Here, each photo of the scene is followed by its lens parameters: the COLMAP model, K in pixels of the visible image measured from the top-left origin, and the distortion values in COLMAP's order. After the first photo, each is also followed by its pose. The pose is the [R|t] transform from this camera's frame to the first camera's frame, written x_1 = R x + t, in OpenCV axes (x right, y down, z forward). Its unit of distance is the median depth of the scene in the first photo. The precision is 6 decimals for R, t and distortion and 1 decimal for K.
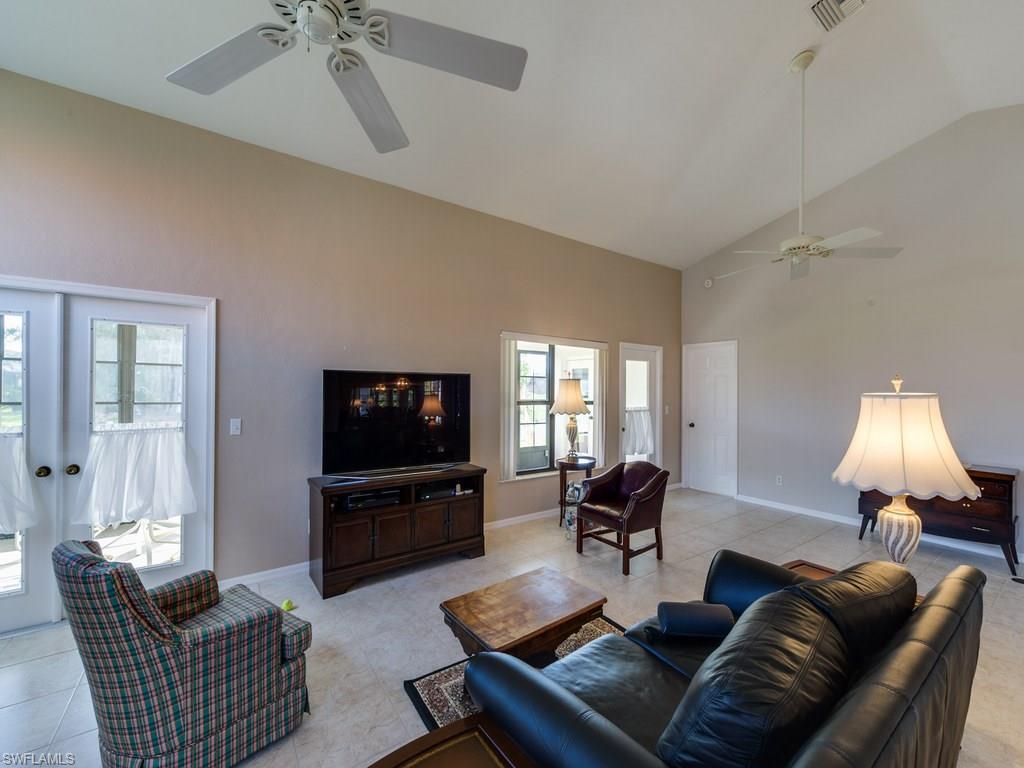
lens RADIAL K [[413.8, 0, 510.9], [0, 413.8, 386.8], [0, 0, 1]] dist [0.000828, -0.000025]
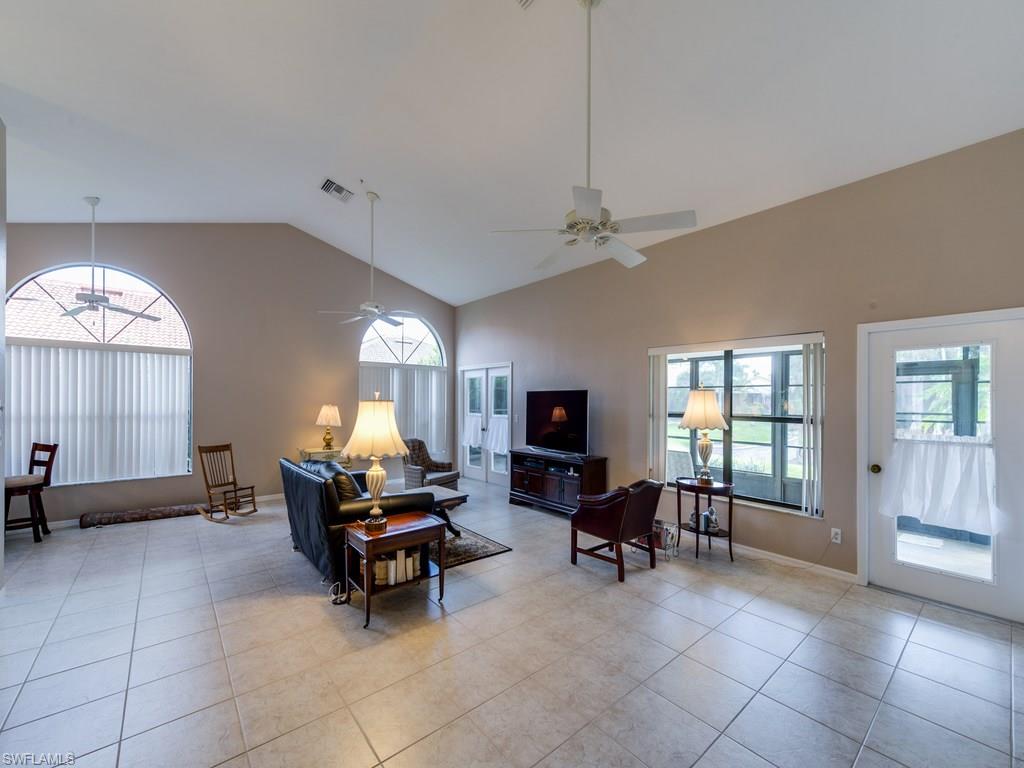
lens RADIAL K [[413.8, 0, 511.1], [0, 413.8, 394.9], [0, 0, 1]] dist [0.000828, -0.000025]
pose [[0.072470, -0.023238, -0.997100, 1.283106], [-0.000345, 0.999728, -0.023325, 0.016740], [0.997371, 0.002034, 0.072443, 0.680497]]
